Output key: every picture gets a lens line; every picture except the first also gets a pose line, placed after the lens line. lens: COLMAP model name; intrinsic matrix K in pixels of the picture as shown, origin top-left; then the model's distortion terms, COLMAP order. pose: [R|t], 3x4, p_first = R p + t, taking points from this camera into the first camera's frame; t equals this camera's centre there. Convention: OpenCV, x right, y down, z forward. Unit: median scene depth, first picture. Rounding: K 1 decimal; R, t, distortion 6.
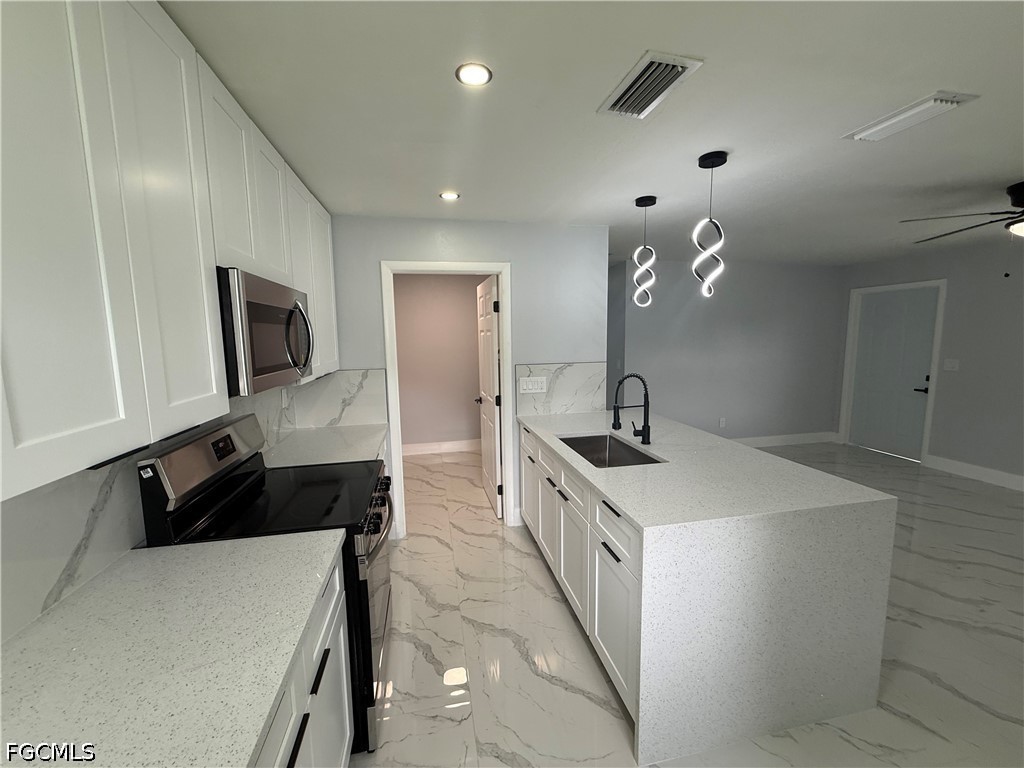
lens RADIAL K [[408.5, 0, 509.1], [0, 408.5, 383.8], [0, 0, 1]] dist [0.000135, 0.001042]
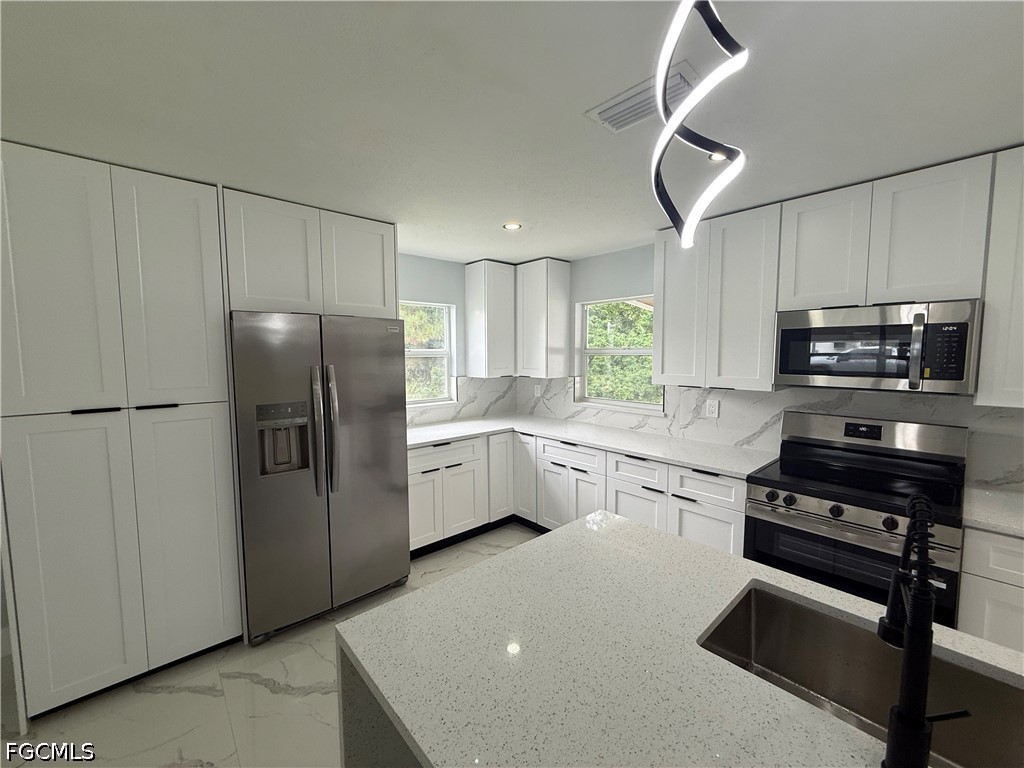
lens RADIAL K [[408.5, 0, 505.9], [0, 408.5, 382.0], [0, 0, 1]] dist [0.000135, 0.001042]
pose [[-0.866942, 0.057340, -0.495100, 0.655715], [-0.043295, 0.980941, 0.189419, -0.138483], [0.496525, 0.185651, -0.847936, 1.028030]]
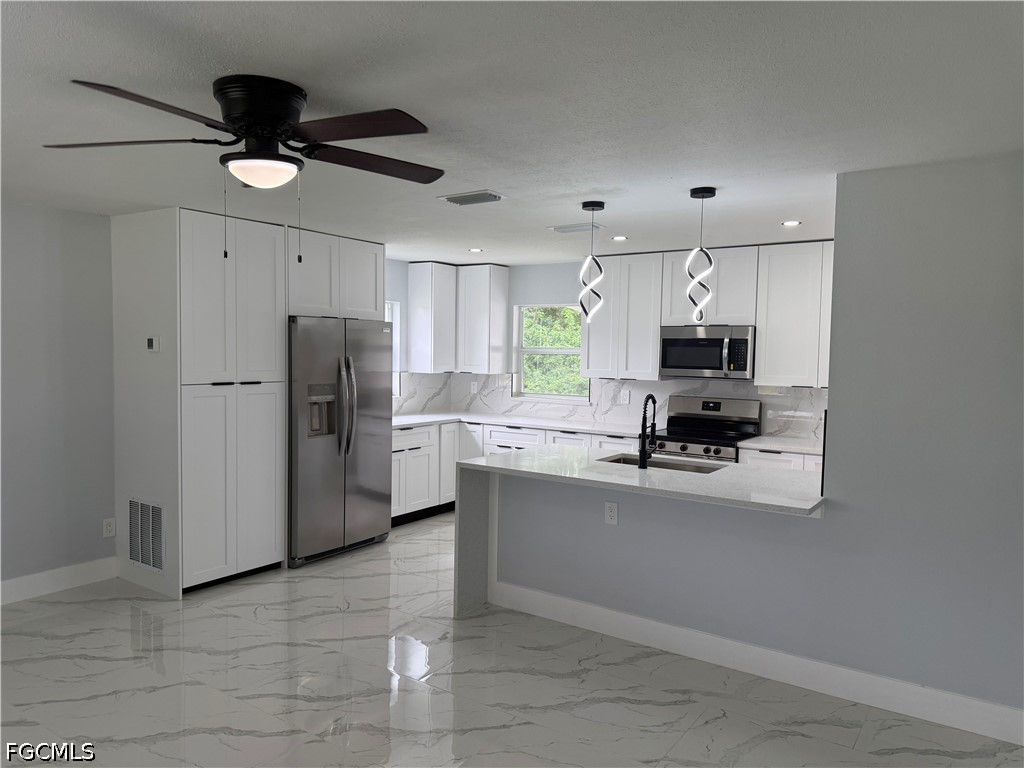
lens RADIAL K [[722.5, 0, 514.8], [0, 722.5, 380.6], [0, 0, 1]] dist [0.051103, -0.052238]
pose [[-0.717864, 0.035414, -0.695282, 1.705630], [-0.091969, 0.985129, 0.145132, -0.274135], [0.690082, 0.168129, -0.703931, 1.925013]]
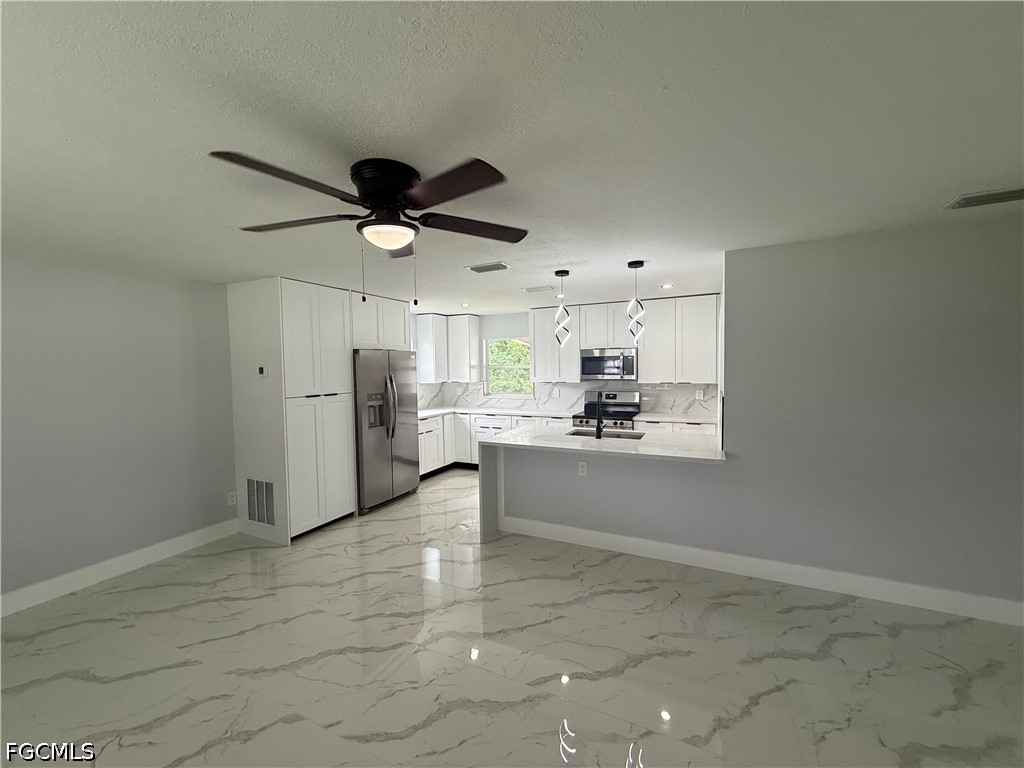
lens RADIAL K [[408.5, 0, 507.4], [0, 408.5, 379.4], [0, 0, 1]] dist [0.000135, 0.001042]
pose [[-0.612209, 0.051809, -0.788997, 1.712779], [-0.072881, 0.989906, 0.121552, -0.230092], [0.787330, 0.131918, -0.602253, 1.595741]]
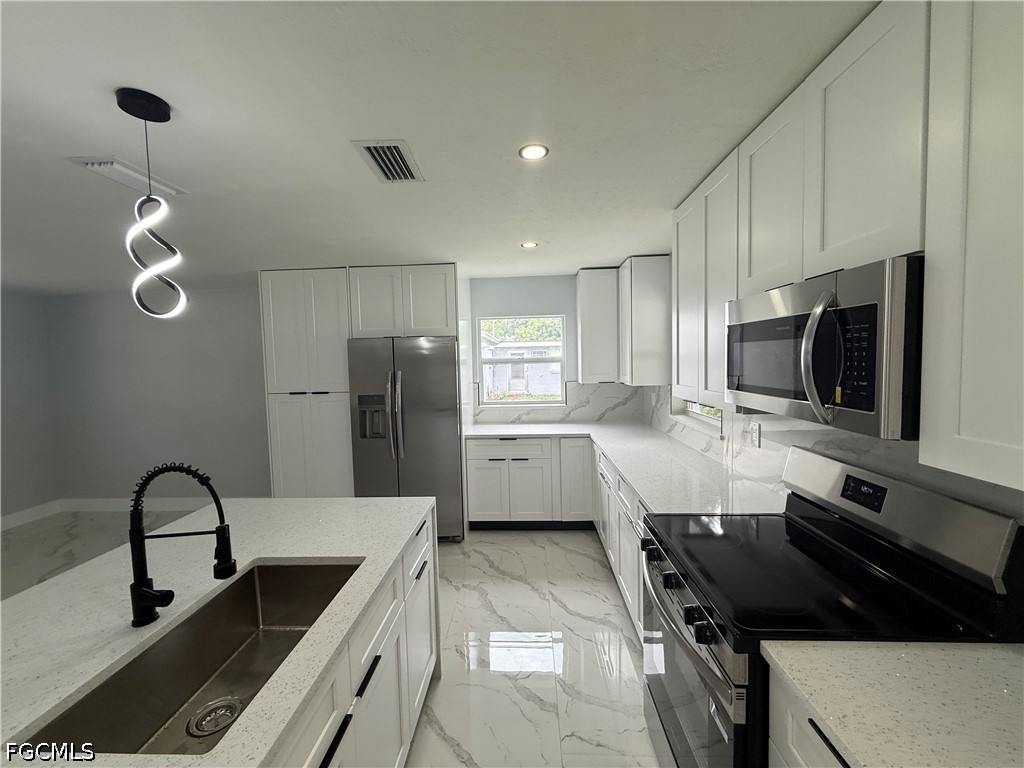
lens RADIAL K [[408.5, 0, 507.6], [0, 408.5, 382.1], [0, 0, 1]] dist [0.000135, 0.001042]
pose [[-0.967366, 0.025497, 0.252099, -0.164804], [0.070832, 0.982472, 0.172430, -0.157348], [-0.243284, 0.184660, -0.952215, 1.260408]]
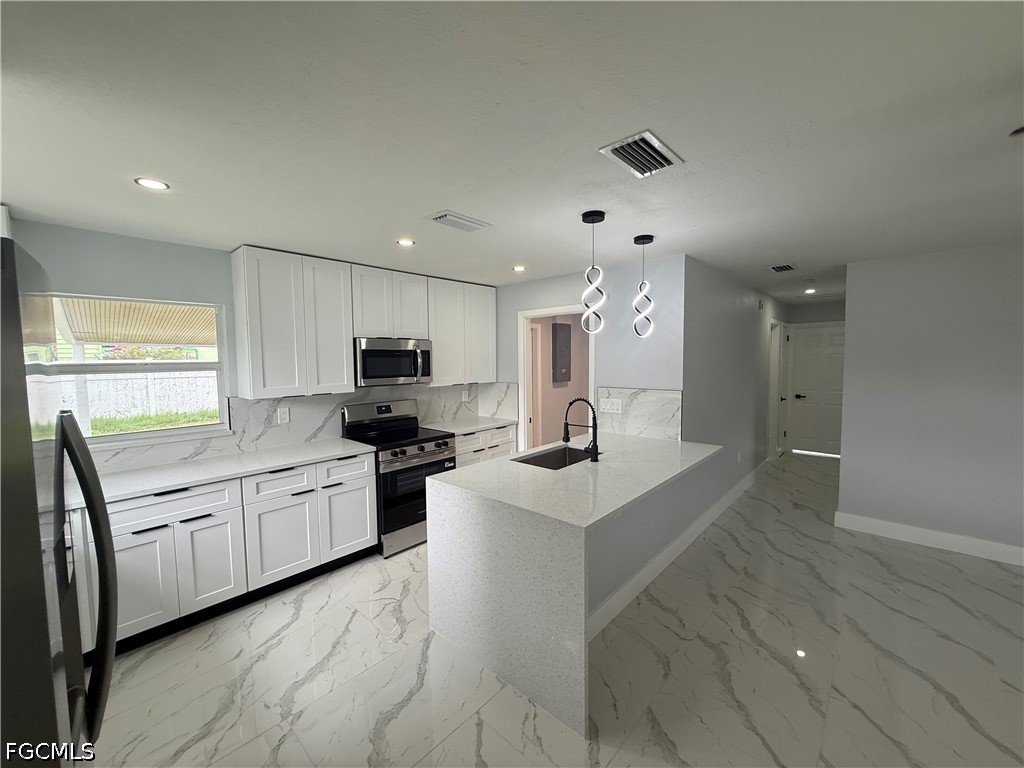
lens RADIAL K [[408.5, 0, 509.8], [0, 408.5, 385.4], [0, 0, 1]] dist [0.000135, 0.001042]
pose [[0.585044, 0.063117, -0.808542, 1.071857], [-0.097410, 0.995218, 0.007206, -0.045140], [0.805130, 0.074544, 0.588395, 0.133349]]
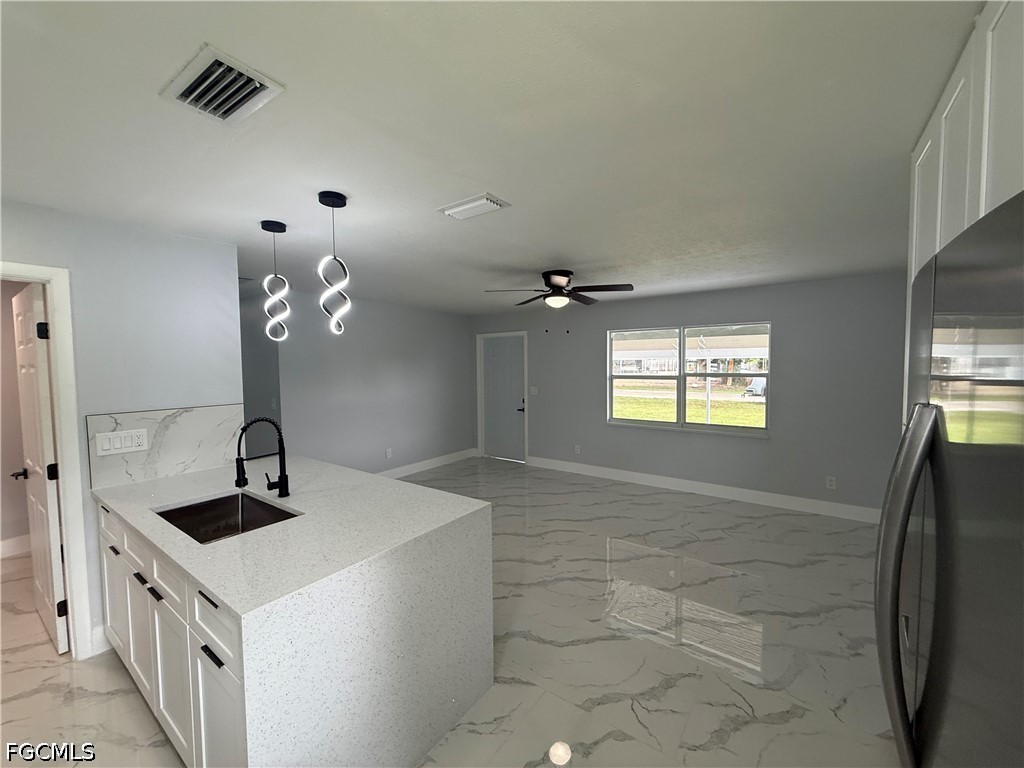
lens RADIAL K [[408.5, 0, 507.9], [0, 408.5, 383.3], [0, 0, 1]] dist [0.000135, 0.001042]
pose [[0.741315, -0.025265, 0.670681, 0.107674], [0.081618, 0.995268, -0.052721, -0.008123], [-0.666176, 0.093823, 0.739870, 0.010951]]
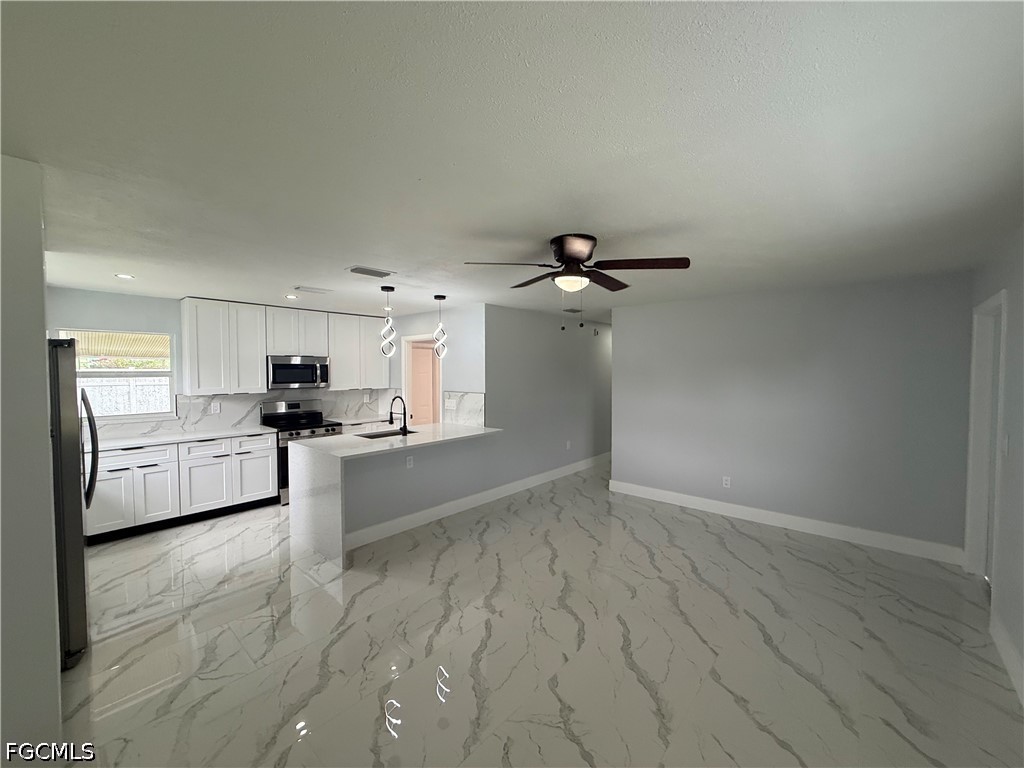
lens RADIAL K [[408.5, 0, 509.7], [0, 408.5, 385.1], [0, 0, 1]] dist [0.000135, 0.001042]
pose [[0.598824, 0.043425, -0.799703, 1.994179], [-0.106270, 0.994008, -0.025600, -0.075215], [0.793799, 0.100314, 0.599850, 0.263253]]
